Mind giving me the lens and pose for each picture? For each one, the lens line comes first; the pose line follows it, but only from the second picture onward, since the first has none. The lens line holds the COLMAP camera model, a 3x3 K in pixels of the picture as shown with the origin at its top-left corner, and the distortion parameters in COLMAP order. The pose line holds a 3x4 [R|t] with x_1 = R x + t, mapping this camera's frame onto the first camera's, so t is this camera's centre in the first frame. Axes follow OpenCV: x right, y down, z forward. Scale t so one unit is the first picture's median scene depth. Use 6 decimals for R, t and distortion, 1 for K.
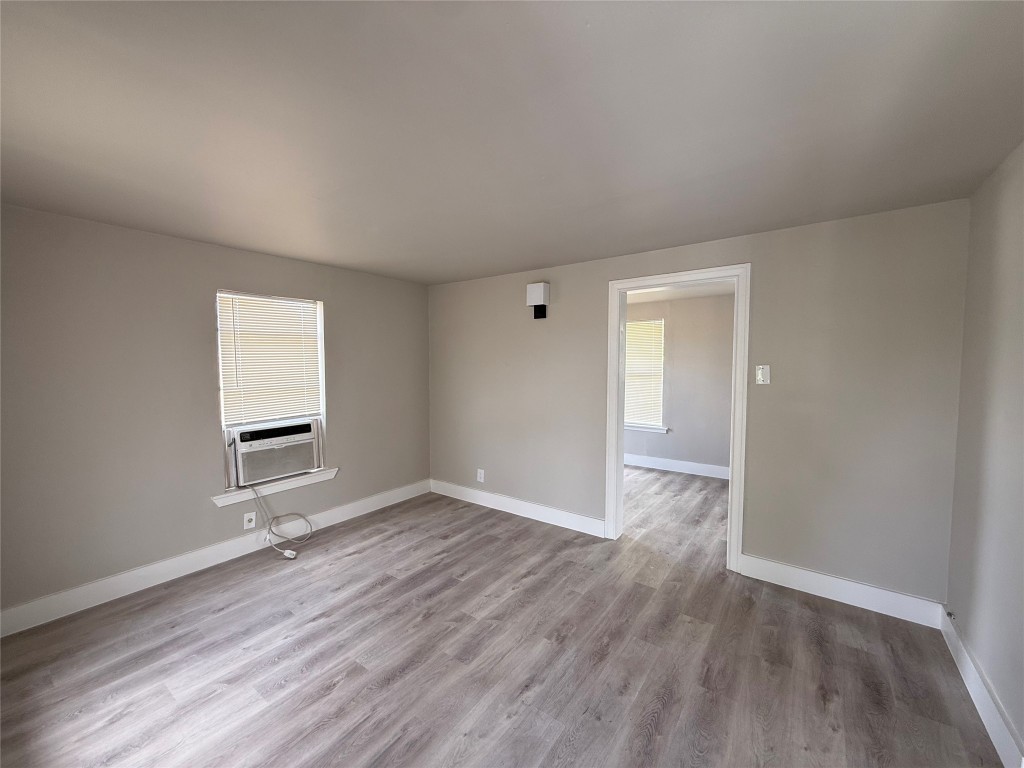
lens RADIAL K [[422.3, 0, 515.2], [0, 422.3, 379.0], [0, 0, 1]] dist [0.020917, -0.000039]
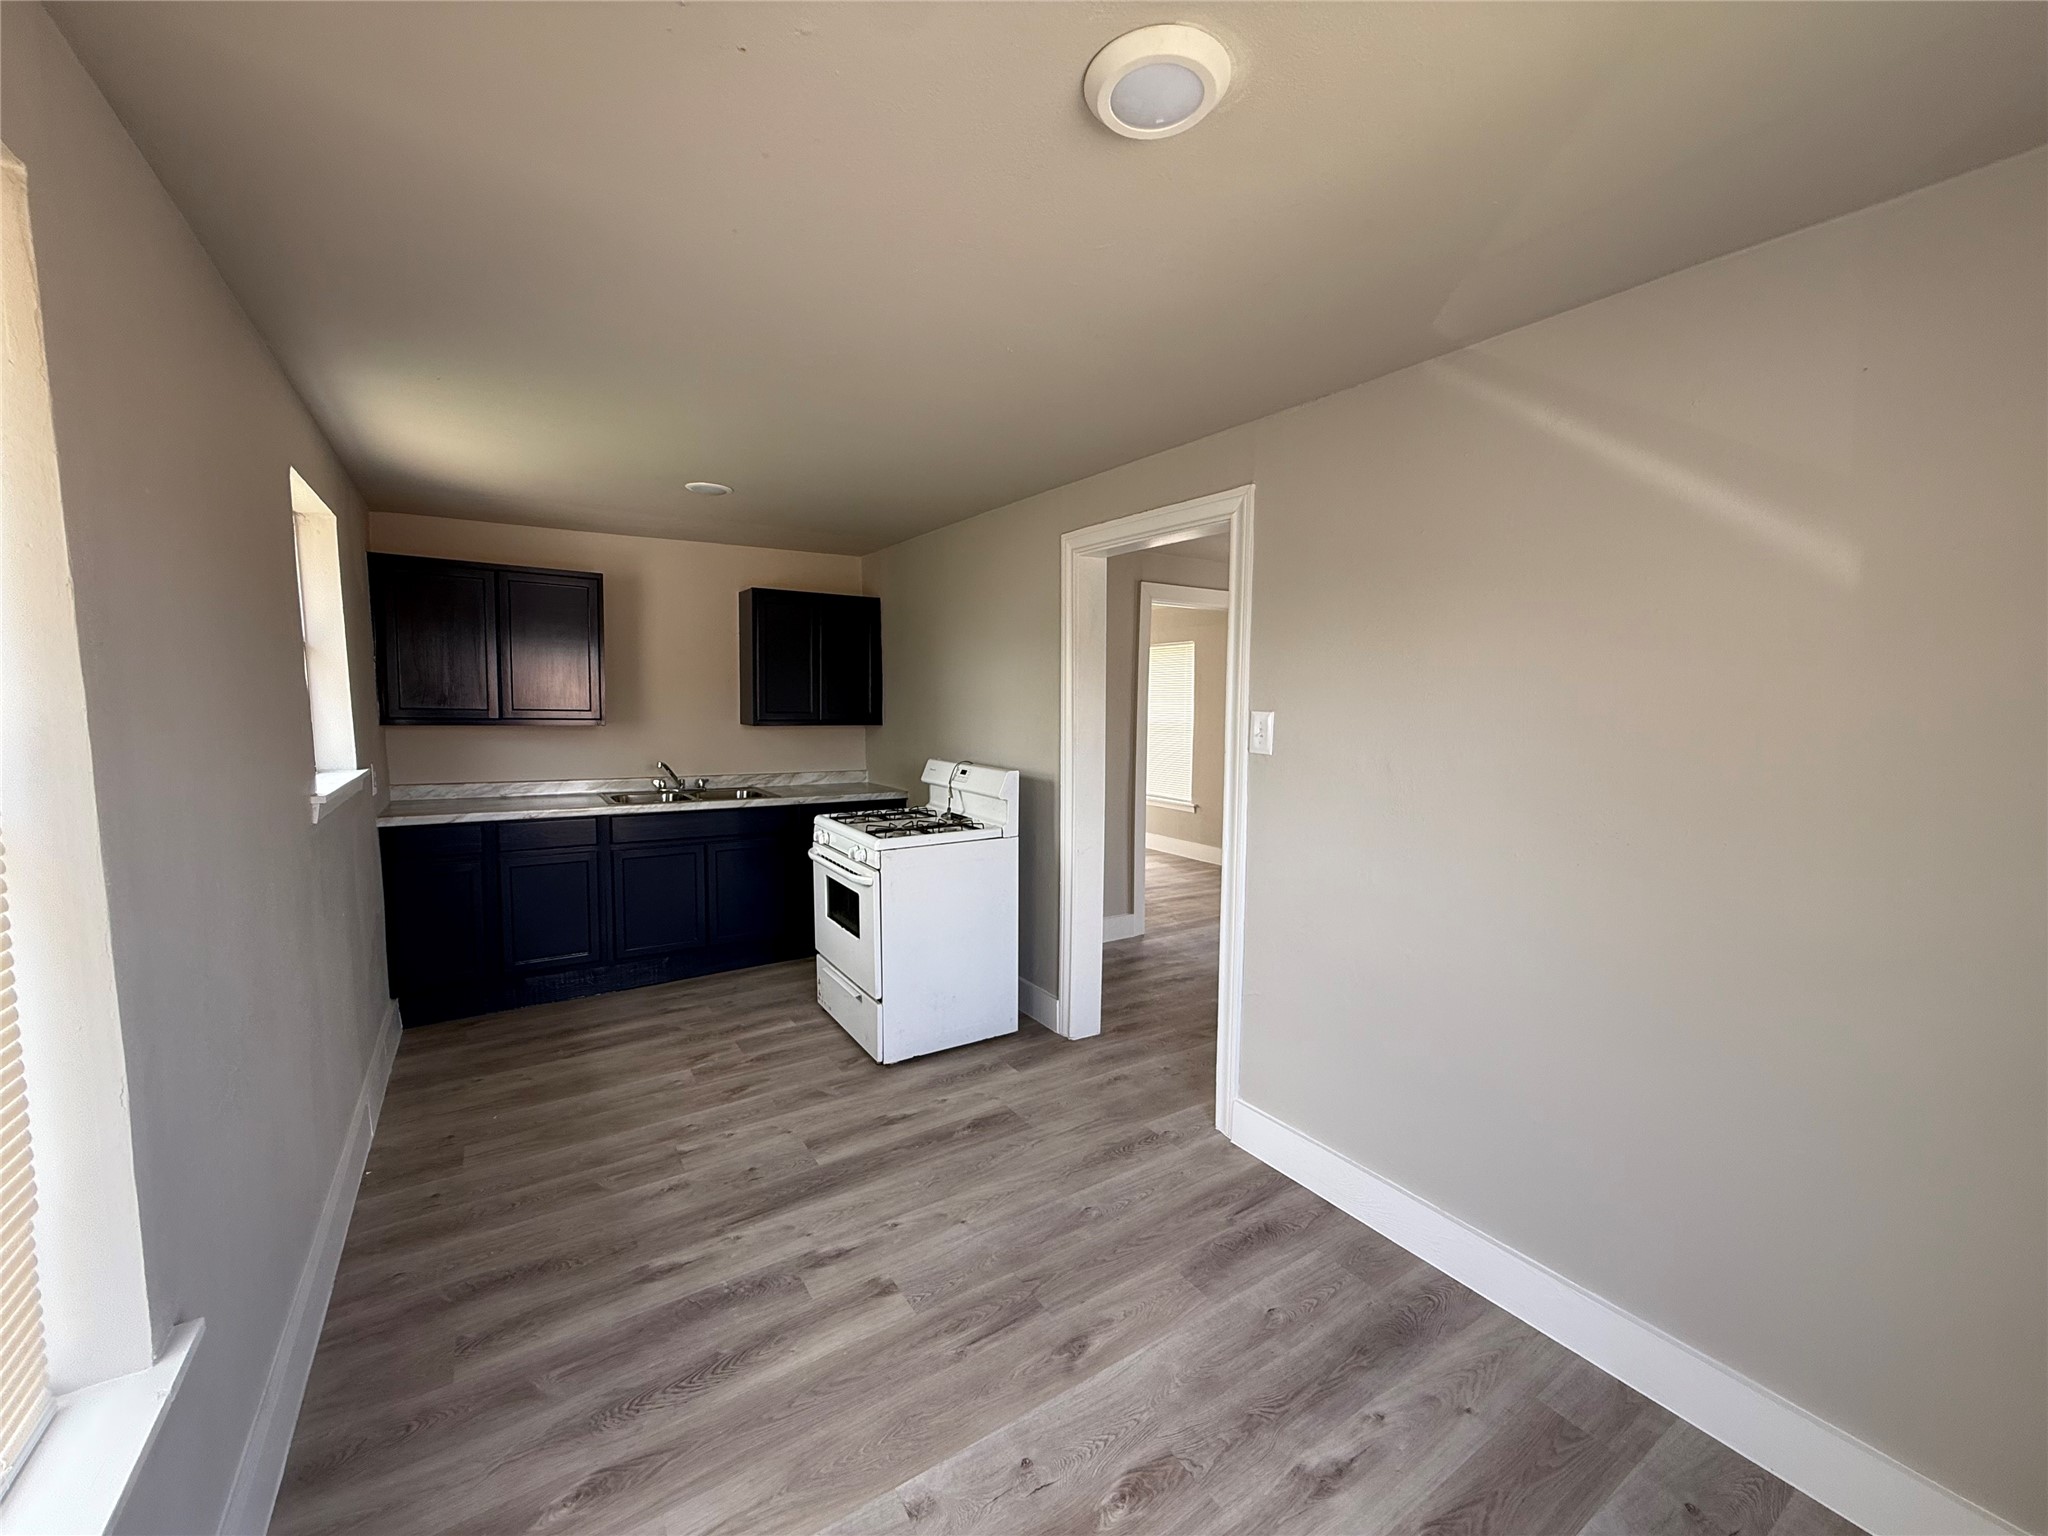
lens RADIAL K [[808.5, 0, 1024.0], [0, 808.5, 768.0], [0, 0, 1]] dist [-0.000732, -0.000166]
pose [[-0.929285, -0.051473, 0.365760, 0.125311], [-0.004303, 0.991684, 0.128625, -0.062657], [-0.369339, 0.117955, -0.921778, 1.384564]]
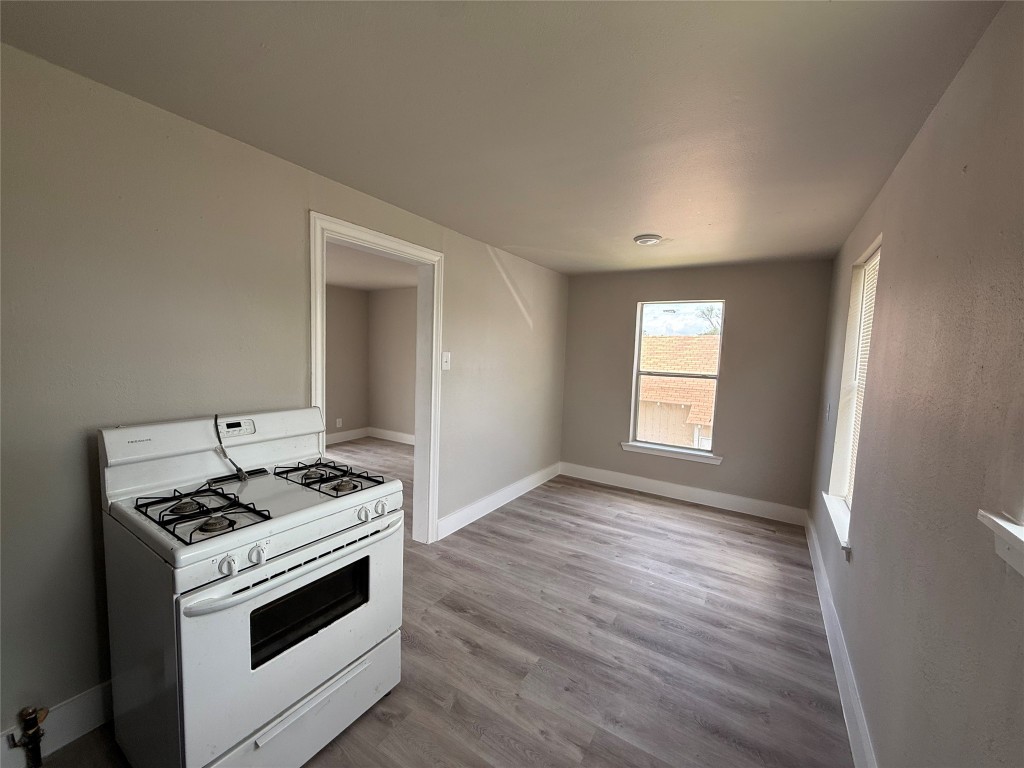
lens RADIAL K [[404.2, 0, 512.0], [0, 404.2, 384.0], [0, 0, 1]] dist [-0.000732, -0.000166]
pose [[0.048836, 0.073779, -0.996078, 0.853167], [-0.069116, 0.995127, 0.070320, -0.032035], [0.996413, 0.065410, 0.053697, 0.879523]]
